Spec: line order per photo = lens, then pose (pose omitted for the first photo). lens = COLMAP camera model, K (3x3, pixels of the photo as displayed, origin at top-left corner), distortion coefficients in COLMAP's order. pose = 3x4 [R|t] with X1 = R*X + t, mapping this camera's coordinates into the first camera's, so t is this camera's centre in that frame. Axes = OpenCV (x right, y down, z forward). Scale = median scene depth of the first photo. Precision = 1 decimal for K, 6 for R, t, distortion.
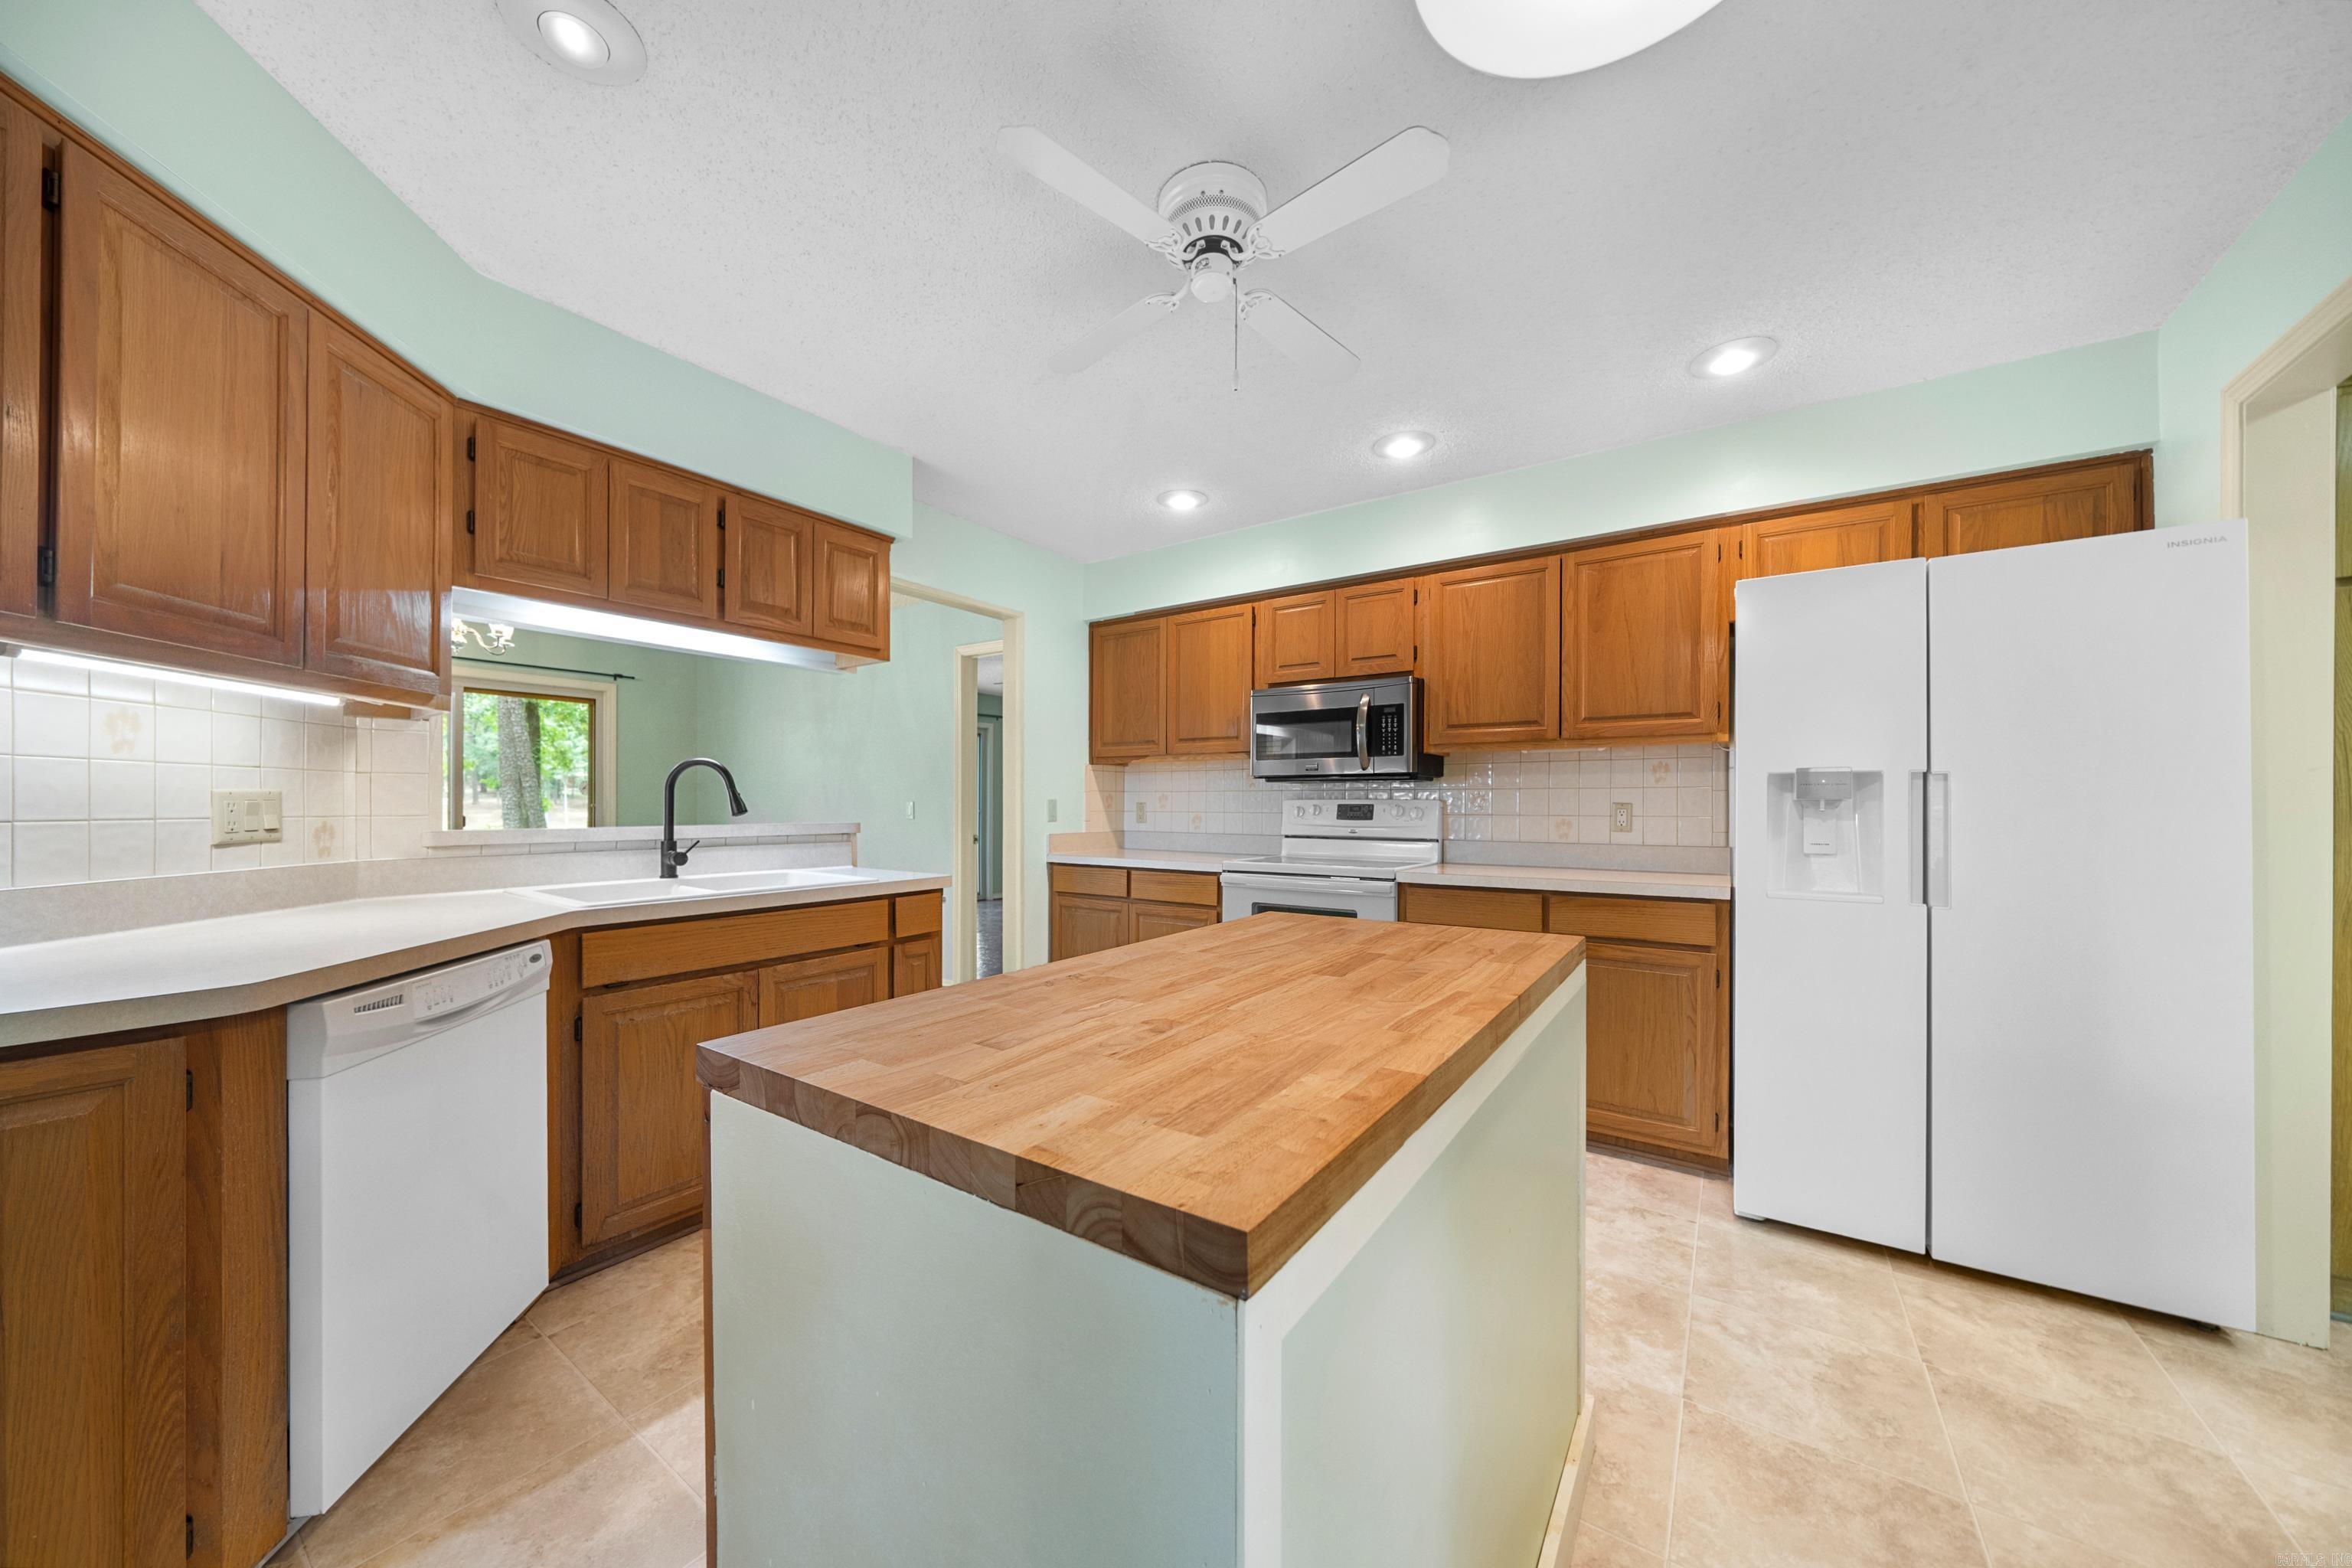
lens RADIAL K [[832.3, 0, 1173.8], [0, 832.3, 790.8], [0, 0, 1]] dist [0.006299, -0.000536]
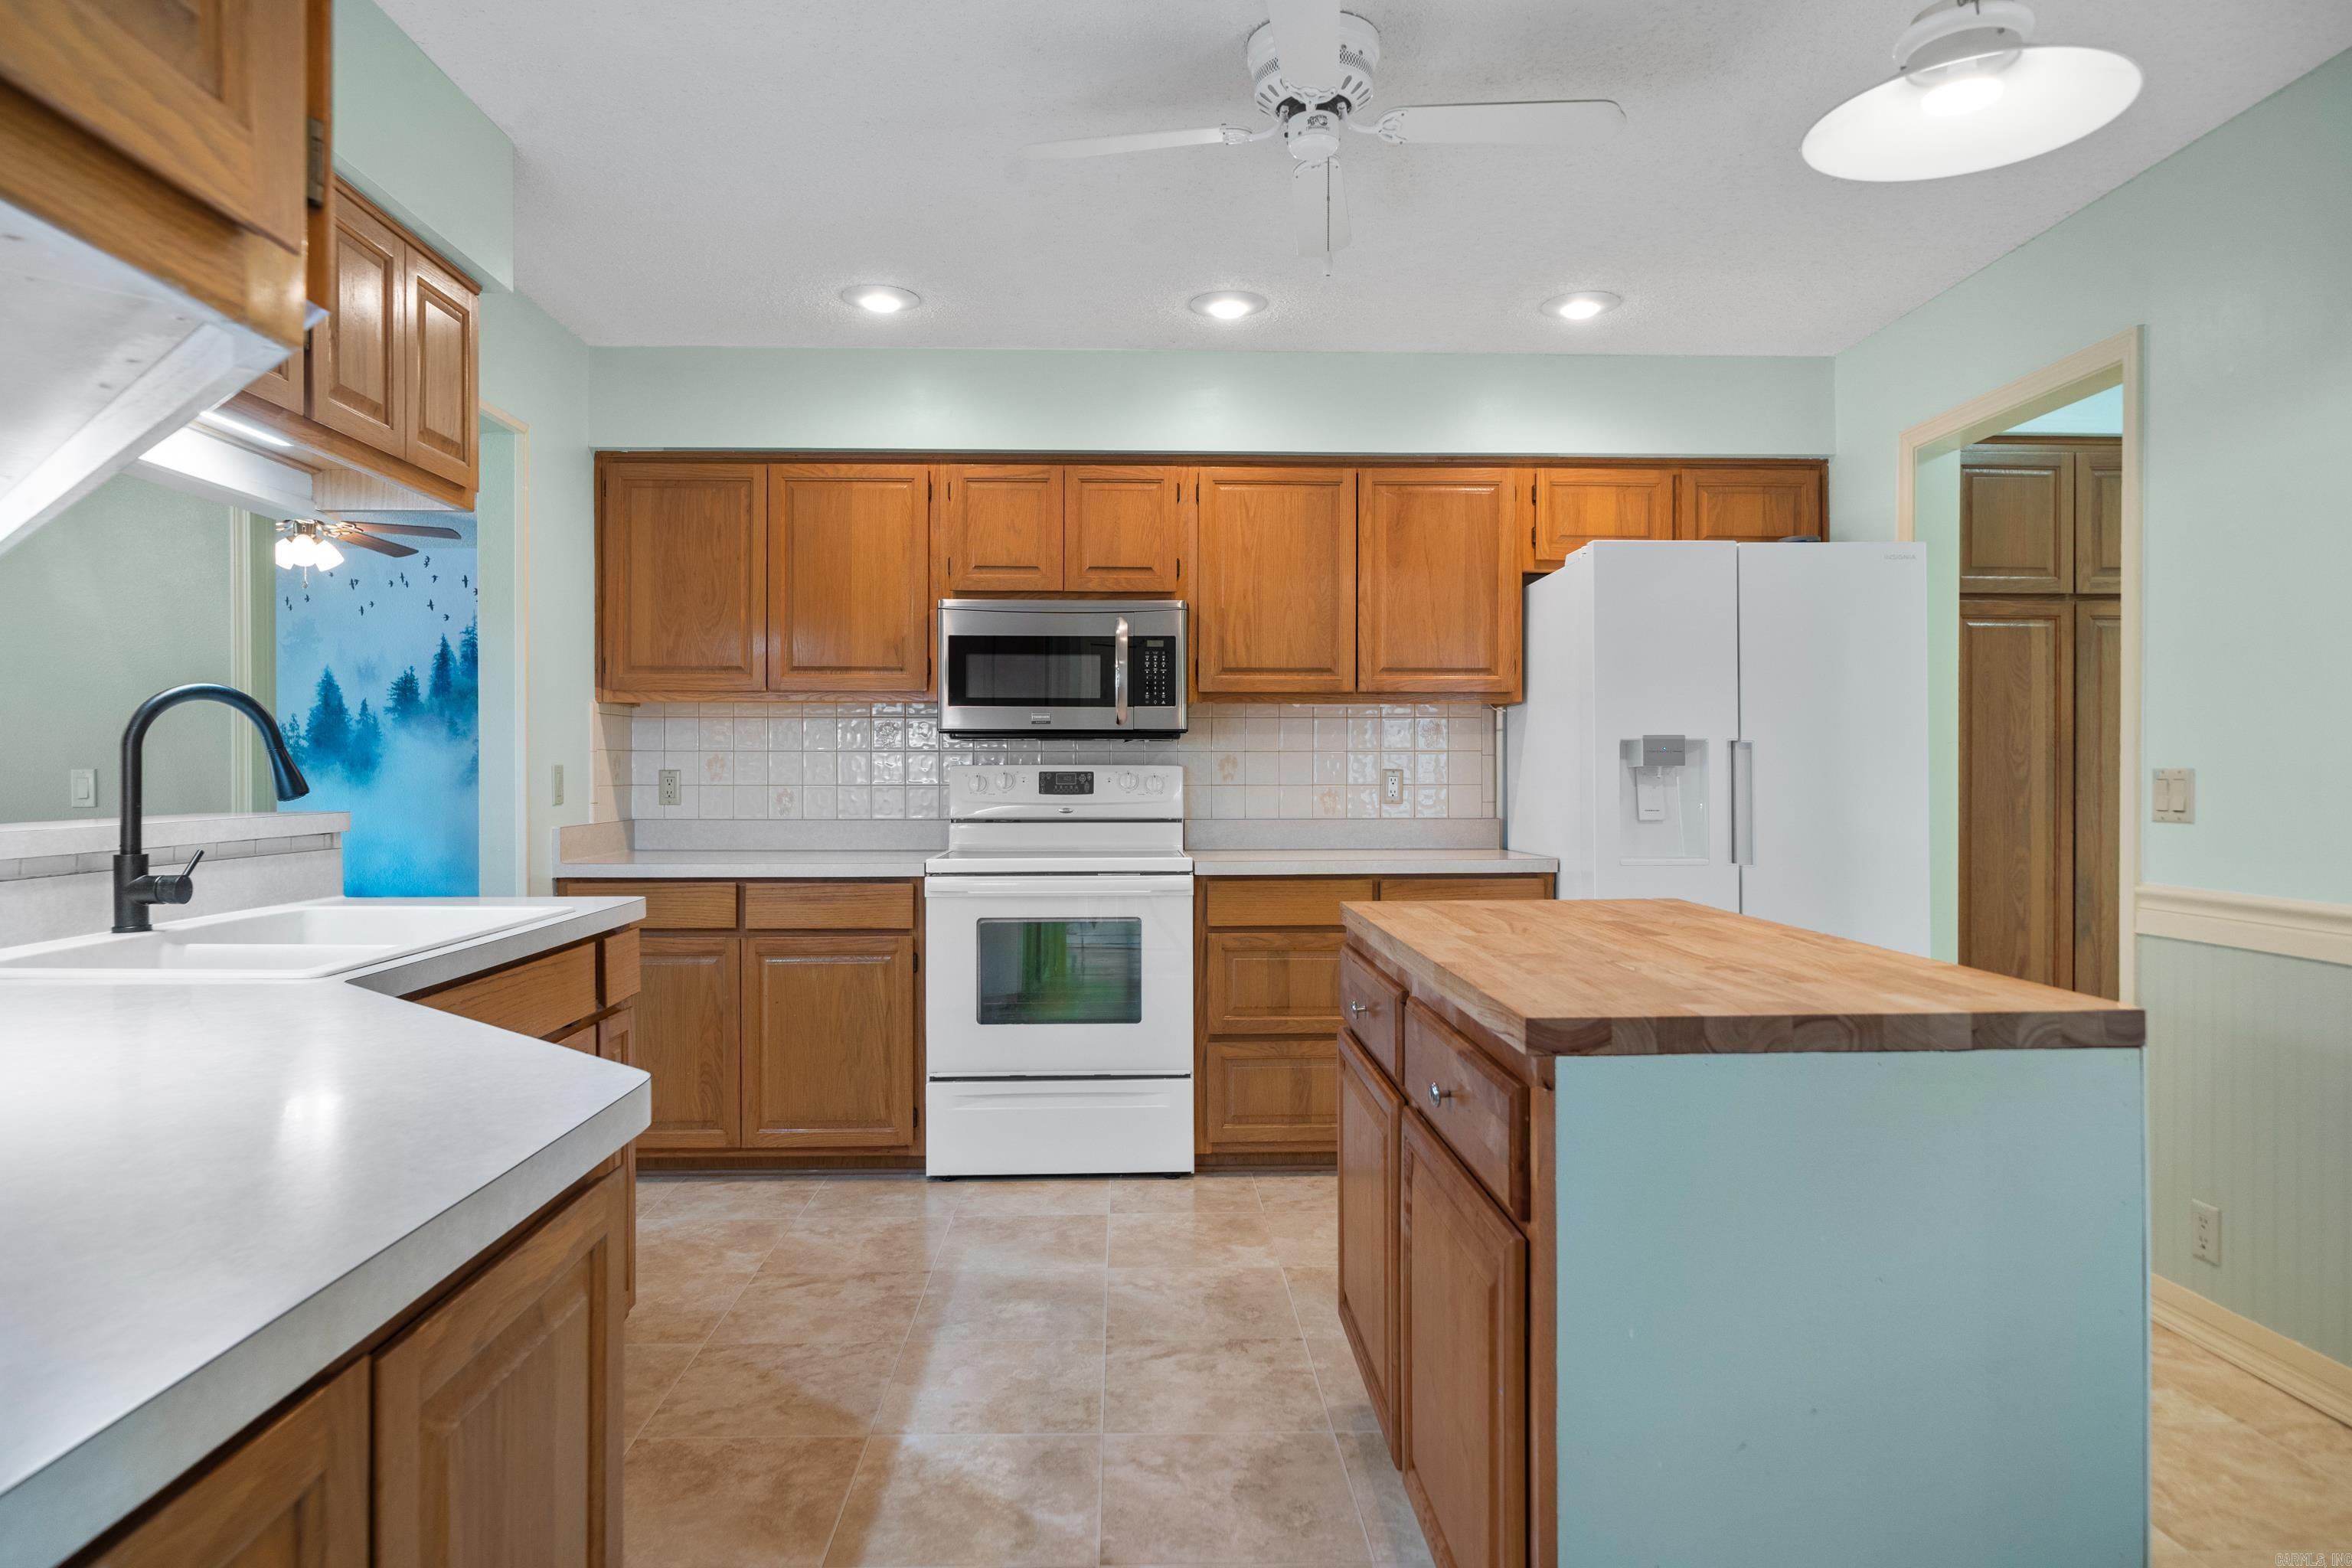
lens RADIAL K [[1366.6, 0, 1176.1], [0, 1366.6, 782.1], [0, 0, 1]] dist [0.006537, -0.000925]
pose [[0.800219, -0.007350, 0.599663, -0.455367], [-0.006879, 0.999747, 0.021434, -0.001095], [-0.599669, -0.021277, 0.799965, 0.019979]]
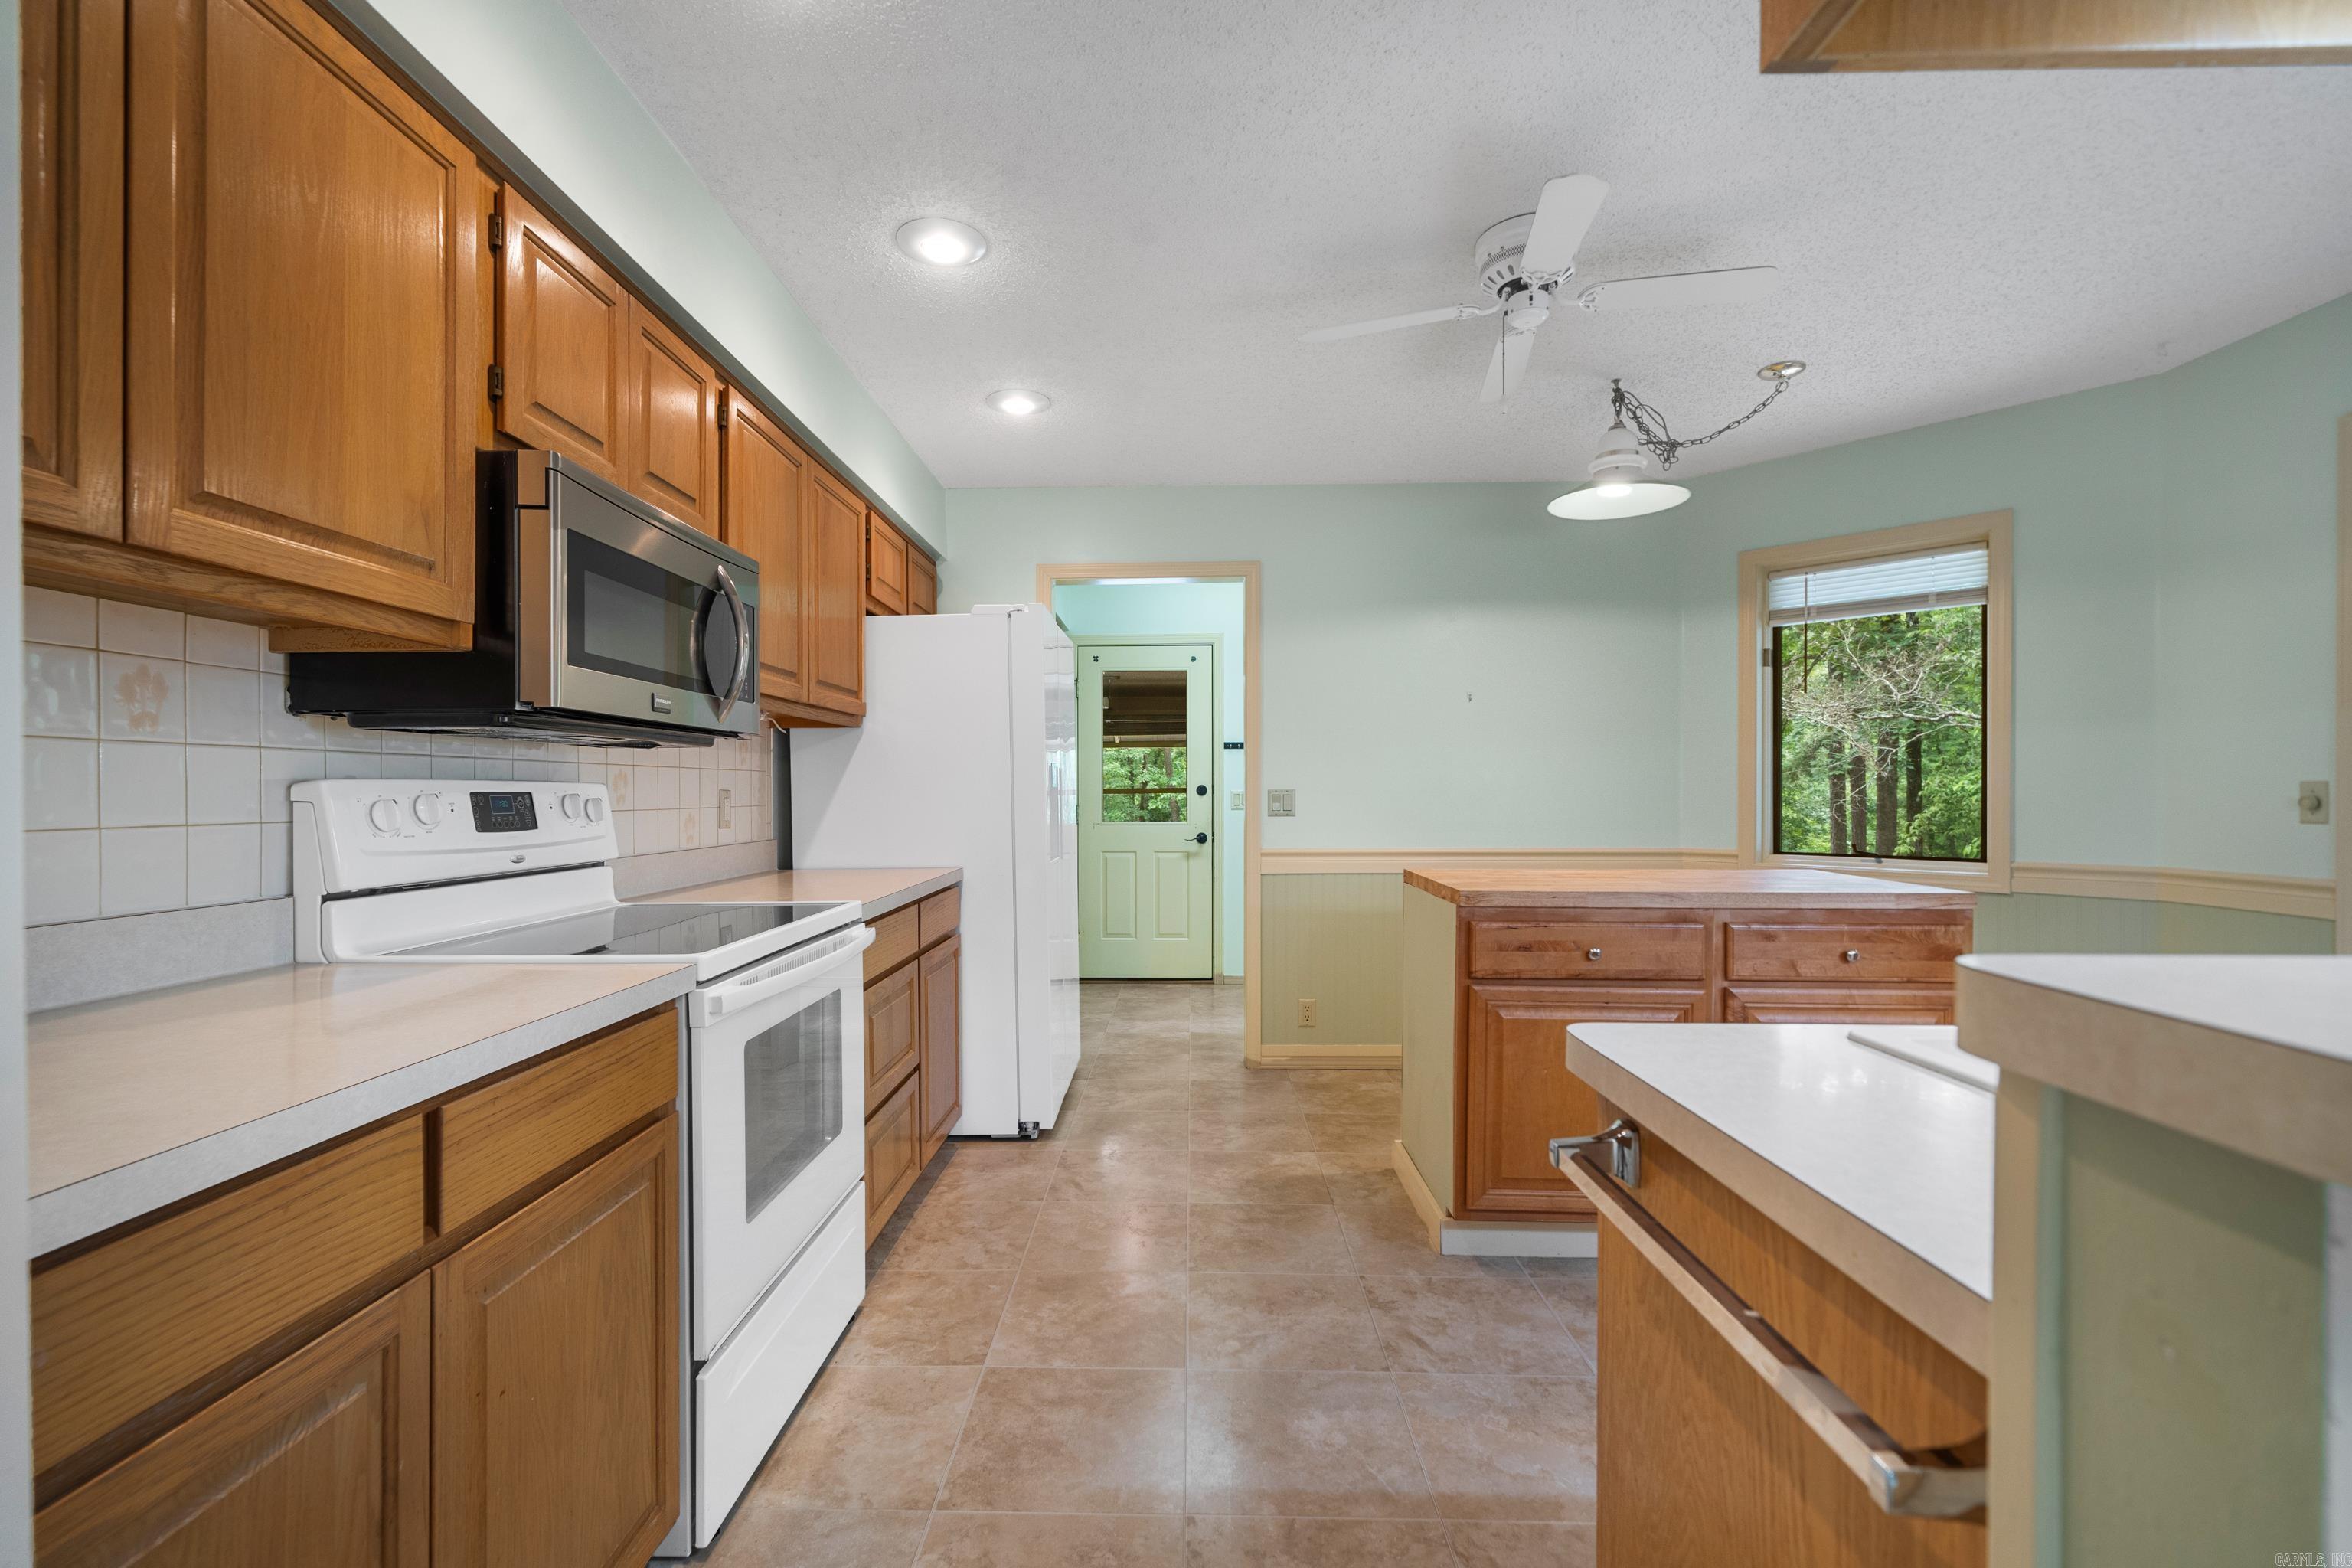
lens RADIAL K [[1008.3, 0, 1126.0], [0, 1008.3, 804.5], [0, 0, 1]] dist [0.003407, 0.000160]
pose [[-0.529489, -0.012494, 0.848225, -0.415730], [-0.013291, 0.999891, 0.006431, 0.016408], [-0.848213, -0.007869, -0.529597, 1.136000]]
